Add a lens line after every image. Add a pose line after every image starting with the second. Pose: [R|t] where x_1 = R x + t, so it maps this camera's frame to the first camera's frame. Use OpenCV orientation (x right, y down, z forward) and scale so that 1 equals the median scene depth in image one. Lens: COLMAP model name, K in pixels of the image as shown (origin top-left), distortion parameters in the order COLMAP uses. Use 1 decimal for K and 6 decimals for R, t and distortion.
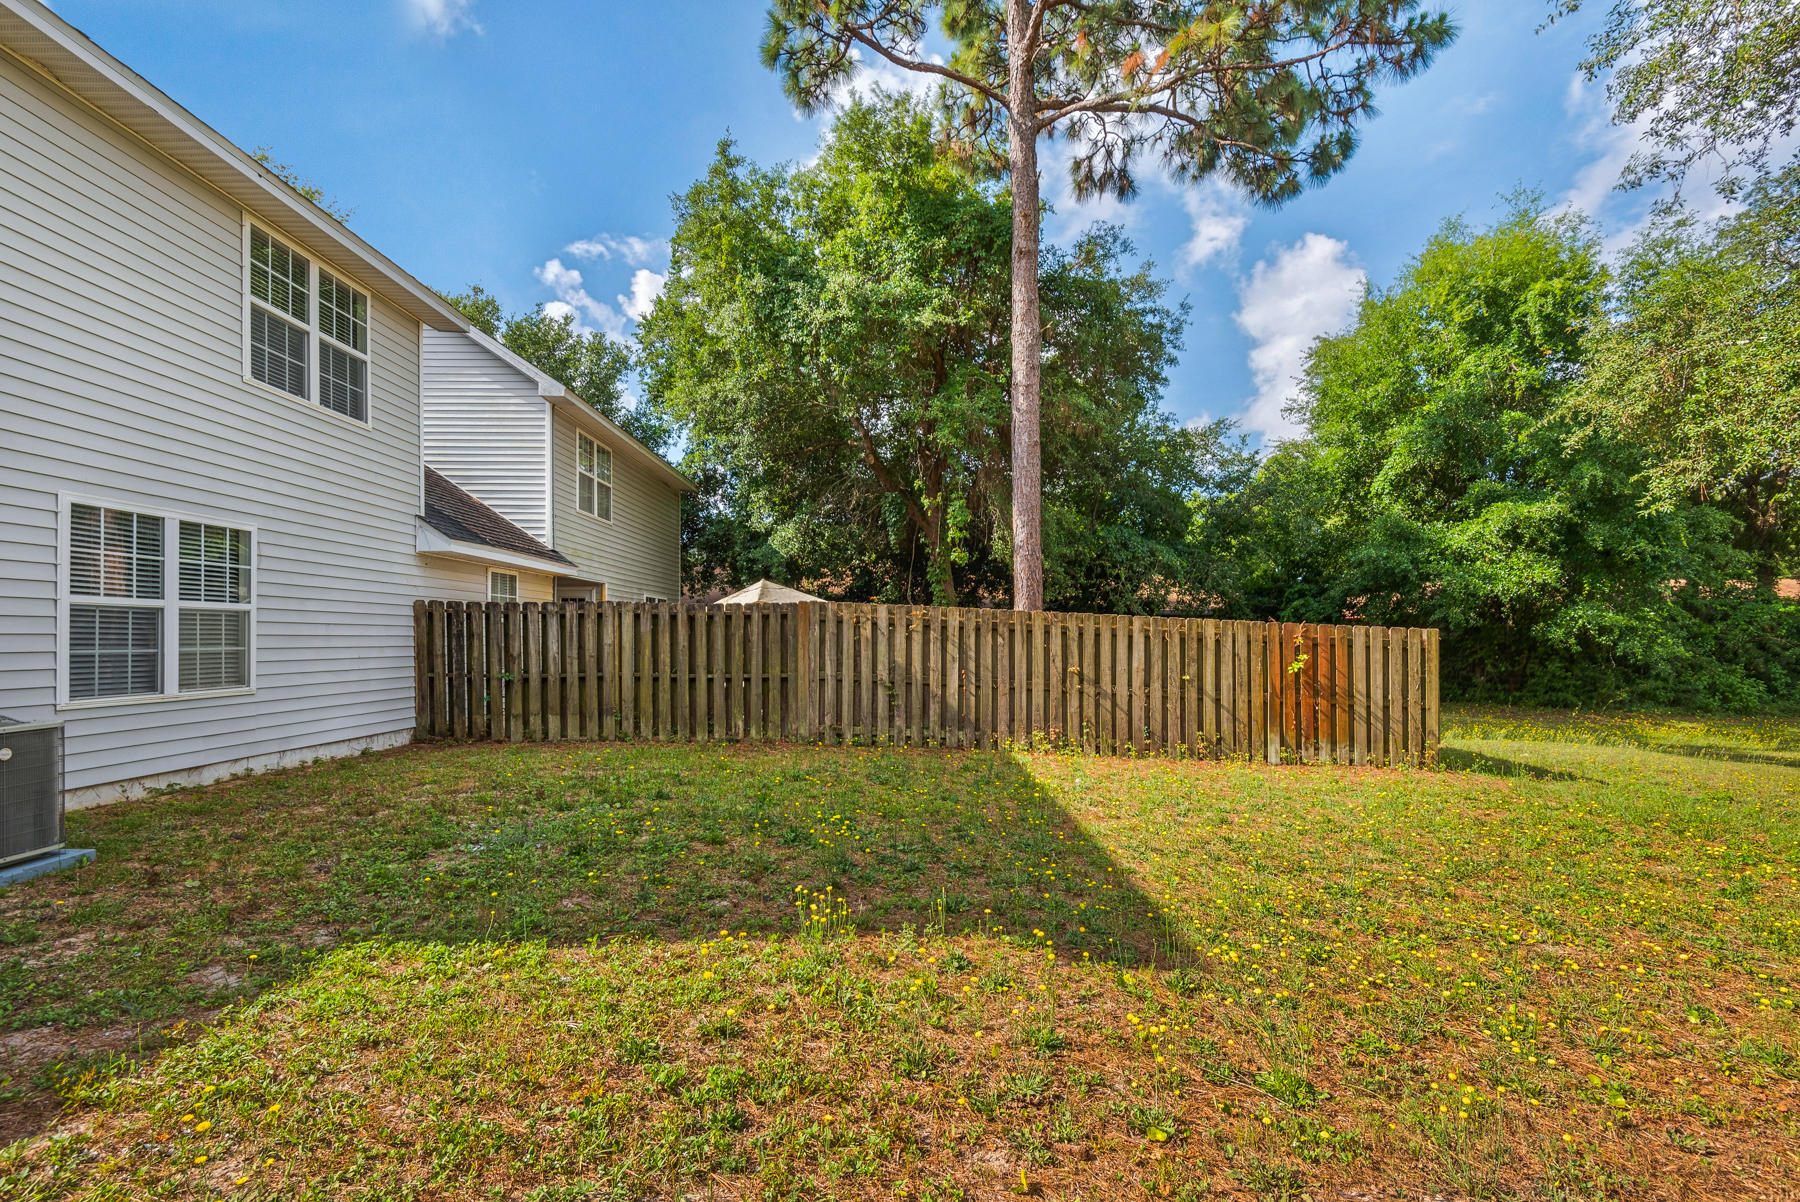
lens RADIAL K [[819.9, 0, 899.0], [0, 819.9, 633.5], [0, 0, 1]] dist [0.022622, -0.016303]
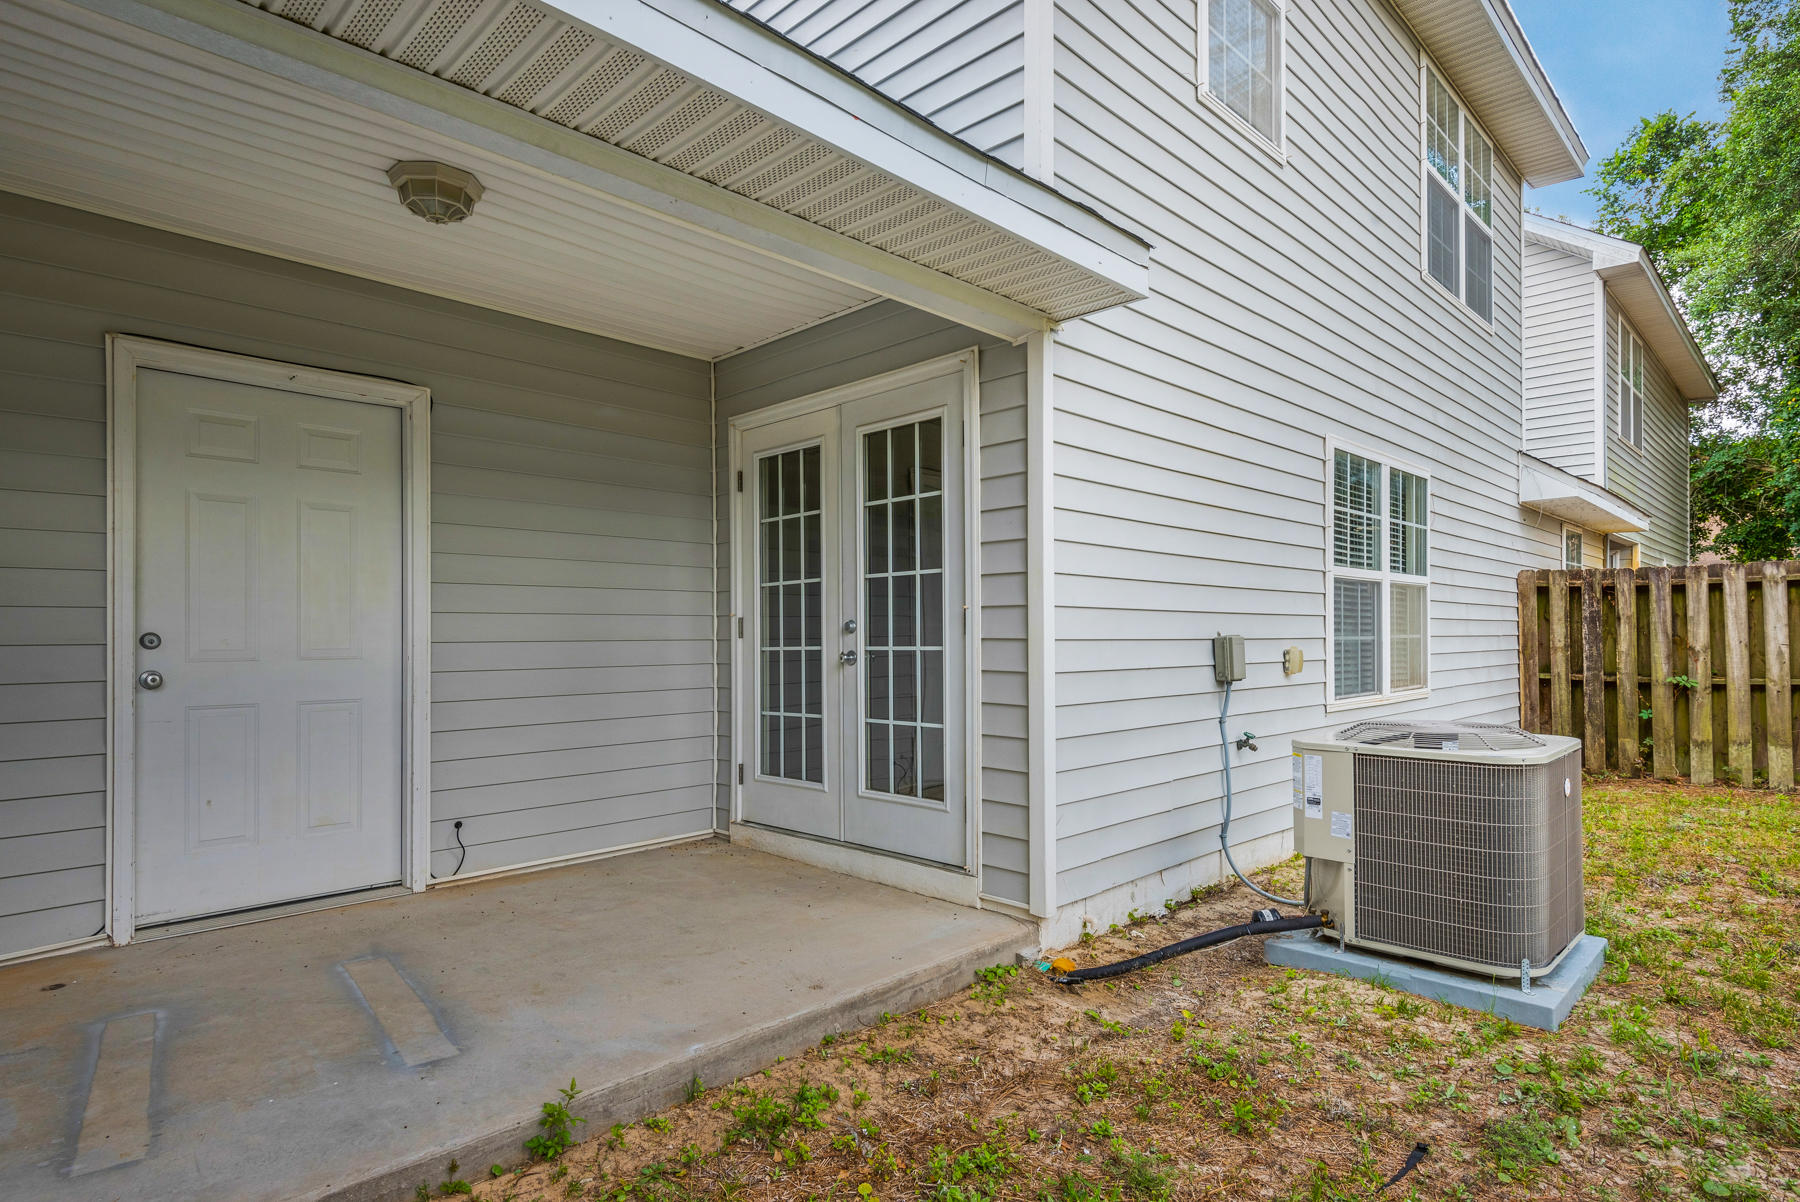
lens RADIAL K [[957.6, 0, 901.1], [0, 957.6, 629.4], [0, 0, 1]] dist [0.015661, -0.000344]
pose [[0.710506, -0.013202, -0.703567, -0.376384], [0.012535, 0.999903, -0.006104, 0.008577], [0.703579, -0.004482, 0.710603, 0.032703]]
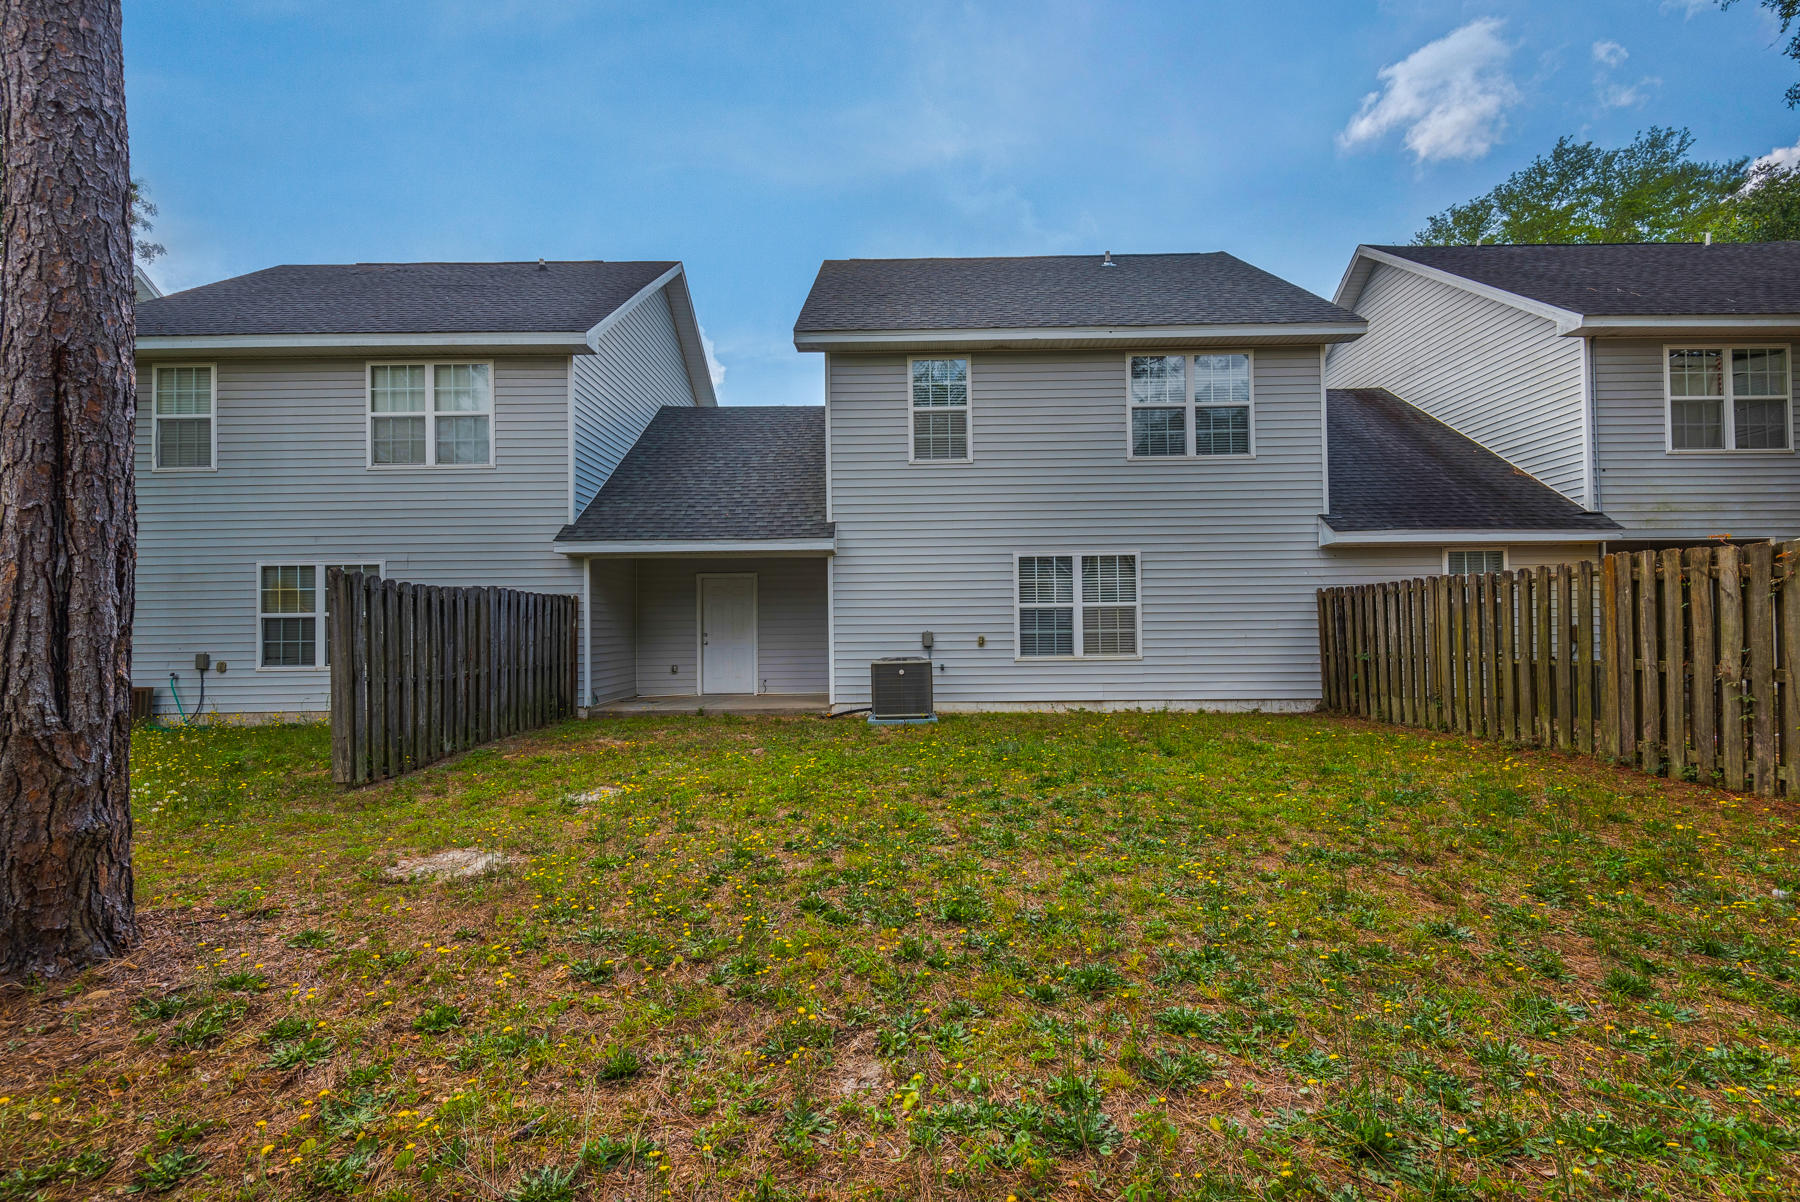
lens RADIAL K [[819.9, 0, 899.0], [0, 819.9, 633.5], [0, 0, 1]] dist [0.022622, -0.016303]
pose [[-0.001110, -0.007668, -0.999970, 0.566291], [0.017349, 0.999820, -0.007686, 0.020828], [0.999849, -0.017357, -0.000976, 0.410992]]
